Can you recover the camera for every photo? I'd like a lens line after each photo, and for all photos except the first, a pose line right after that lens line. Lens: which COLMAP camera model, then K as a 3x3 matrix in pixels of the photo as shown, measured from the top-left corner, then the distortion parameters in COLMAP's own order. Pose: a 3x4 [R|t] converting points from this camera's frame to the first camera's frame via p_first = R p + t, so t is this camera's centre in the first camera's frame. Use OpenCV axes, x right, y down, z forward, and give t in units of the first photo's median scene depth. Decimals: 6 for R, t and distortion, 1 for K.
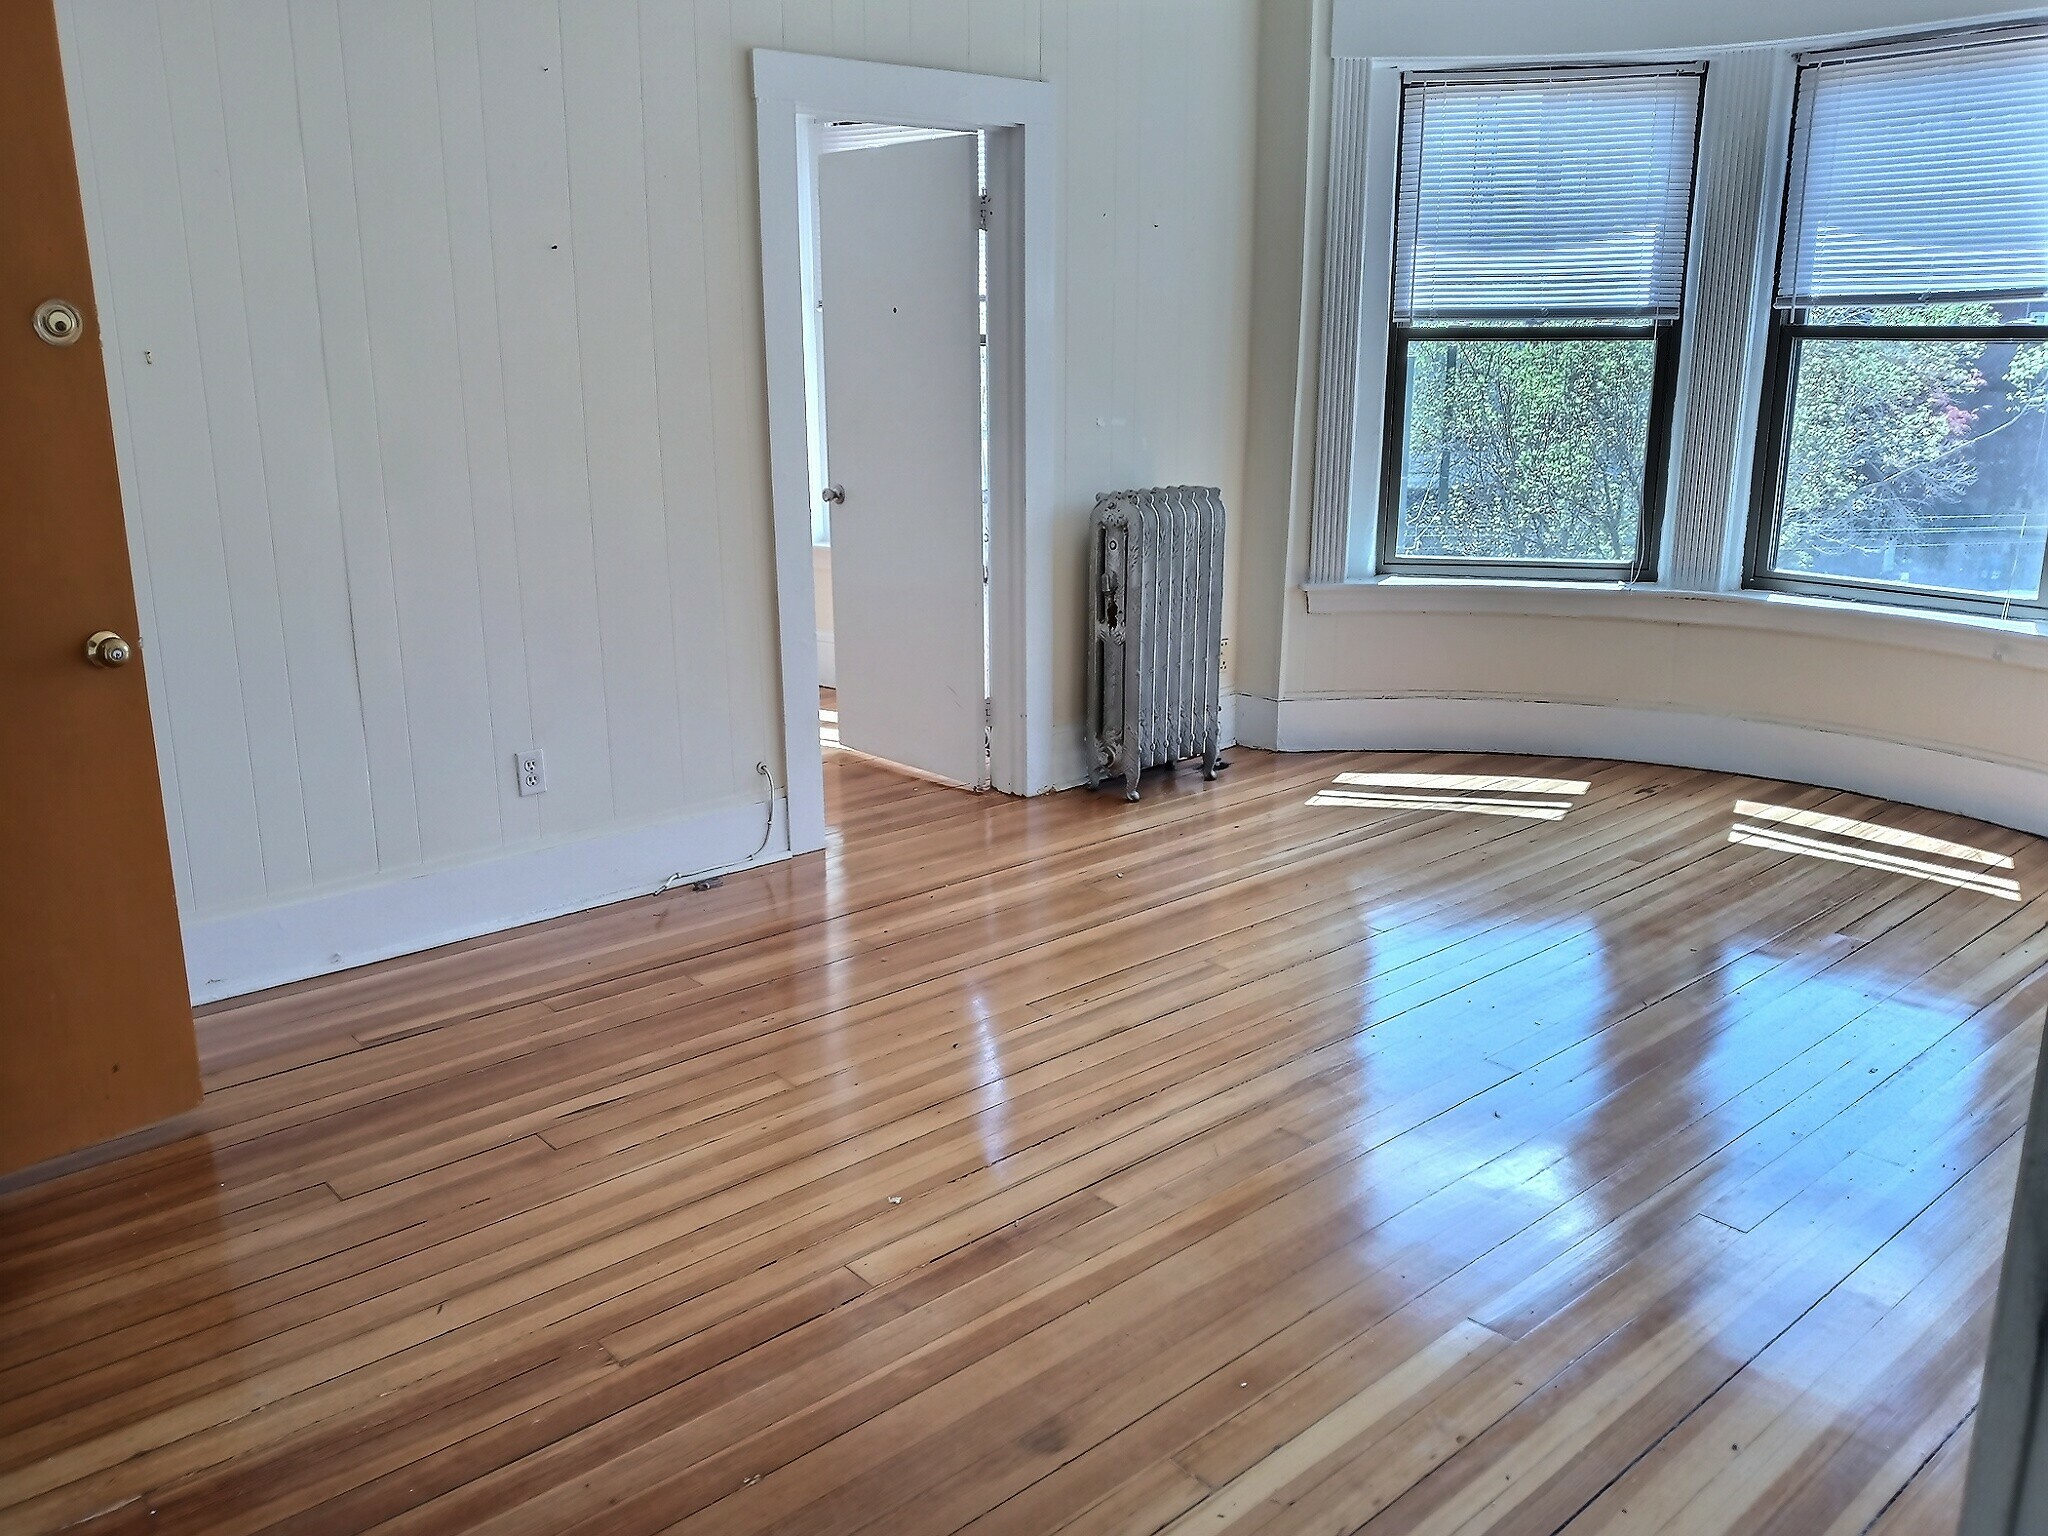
lens RADIAL K [[1661.9, 0, 1024.0], [0, 1661.9, 768.0], [0, 0, 1]] dist [0.097265, -0.132755]
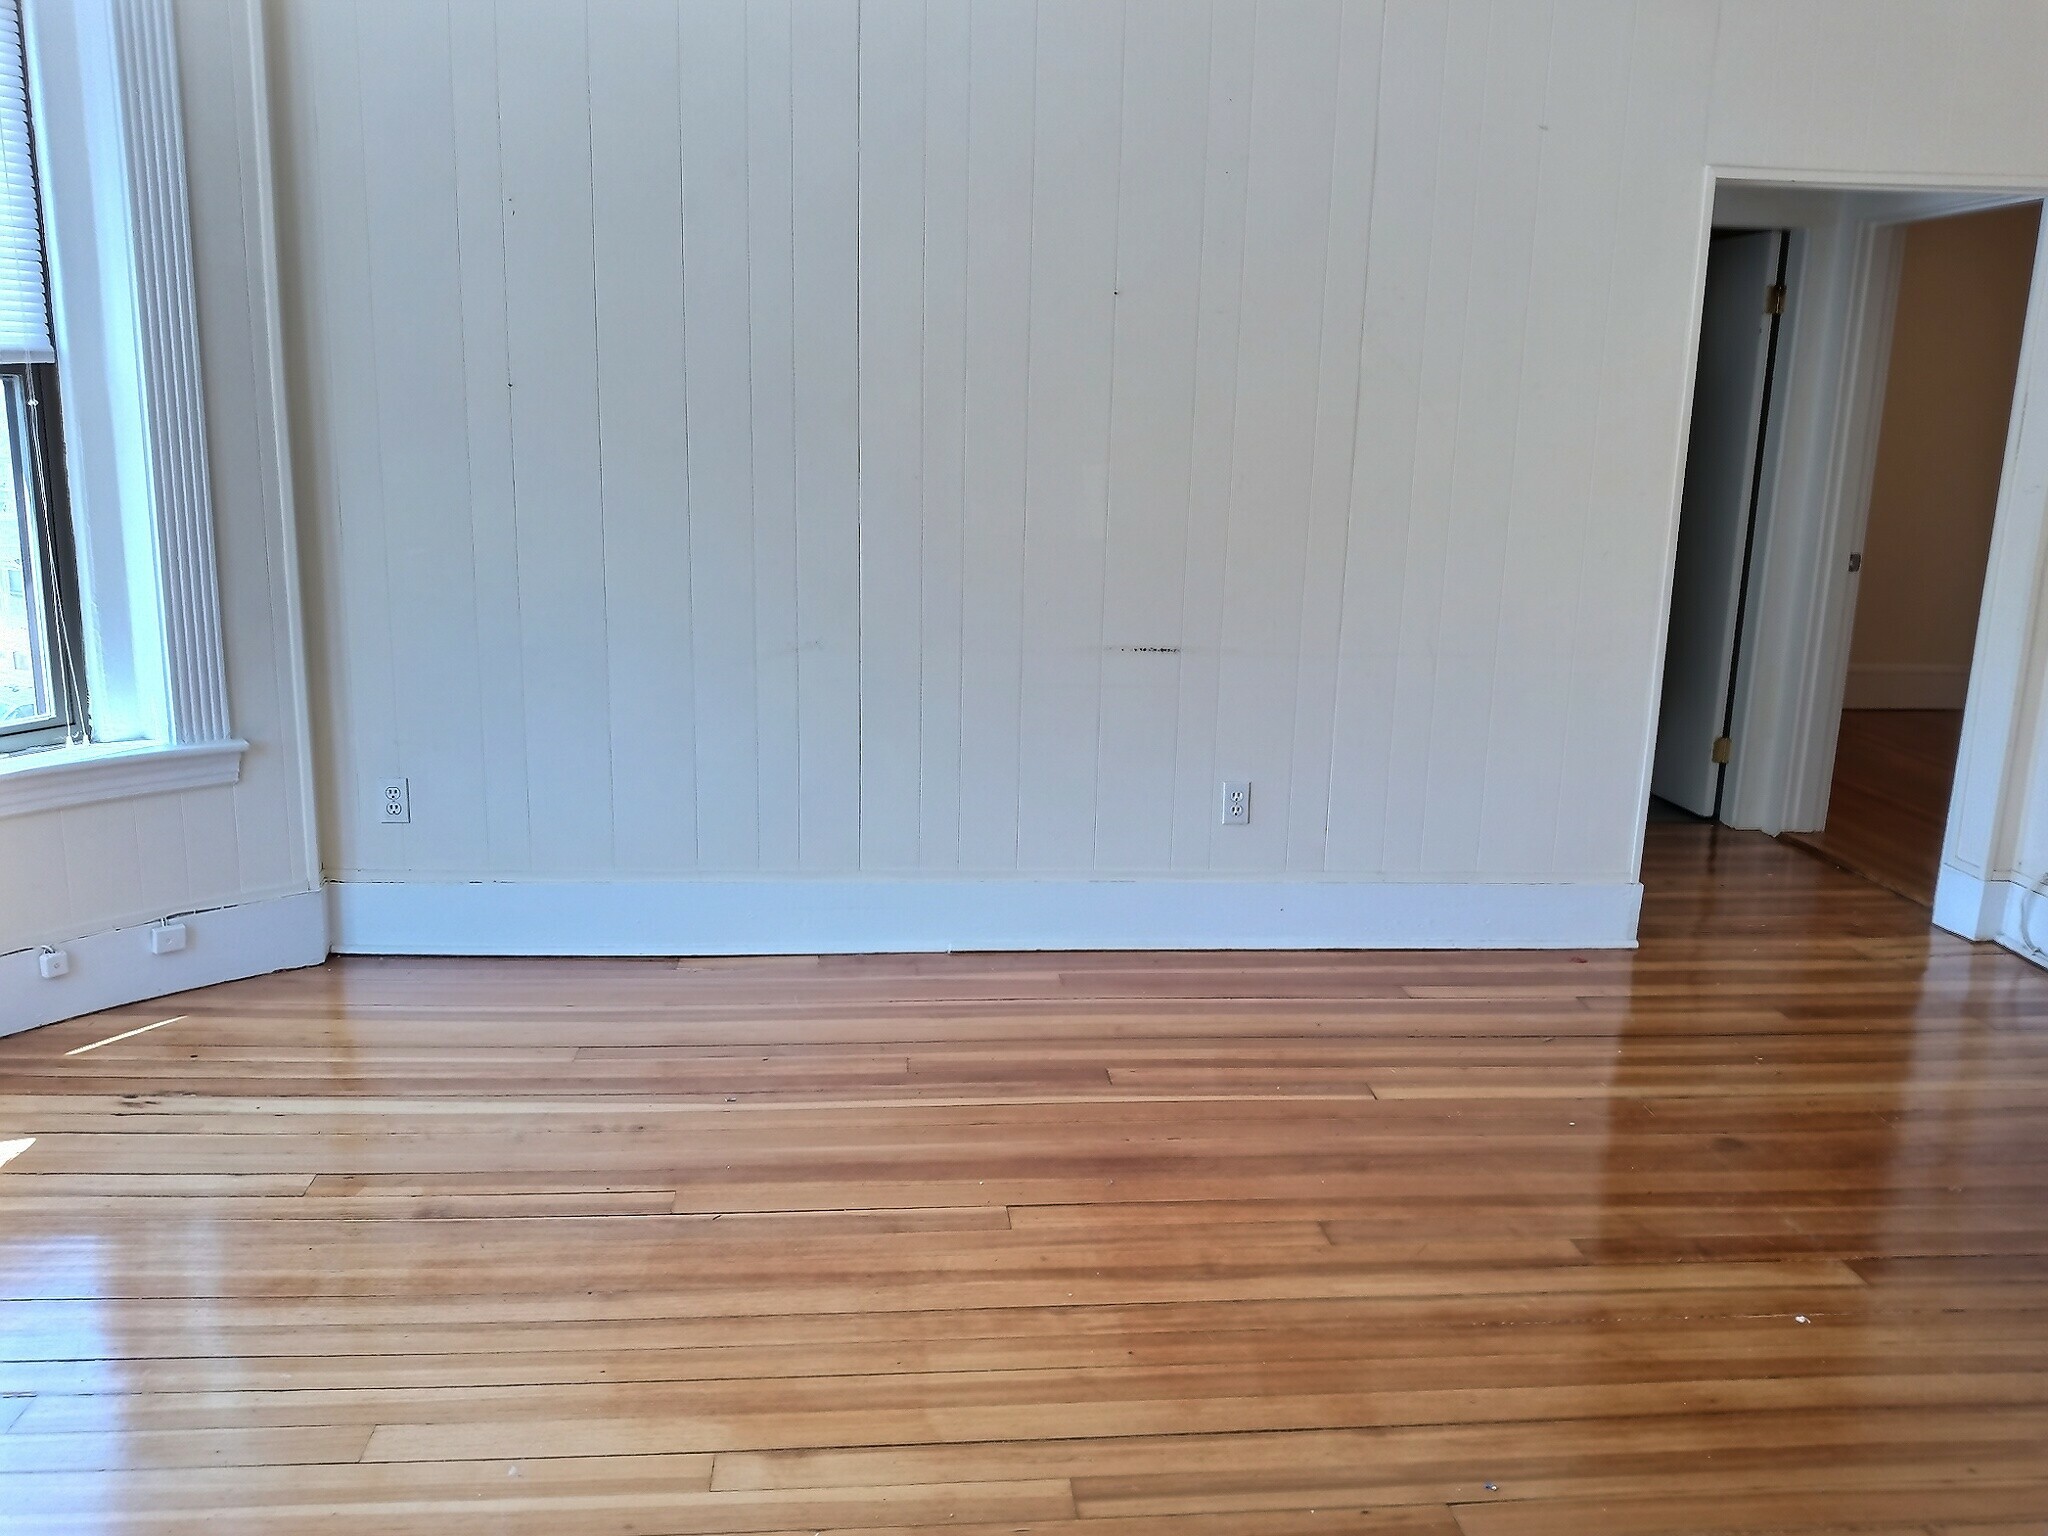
lens RADIAL K [[1661.9, 0, 1024.0], [0, 1661.9, 768.0], [0, 0, 1]] dist [0.097265, -0.132755]
pose [[-0.817143, -0.125088, 0.562700, -0.205565], [0.131394, 0.910054, 0.393112, -0.428620], [-0.561261, 0.395164, -0.727208, 1.737434]]
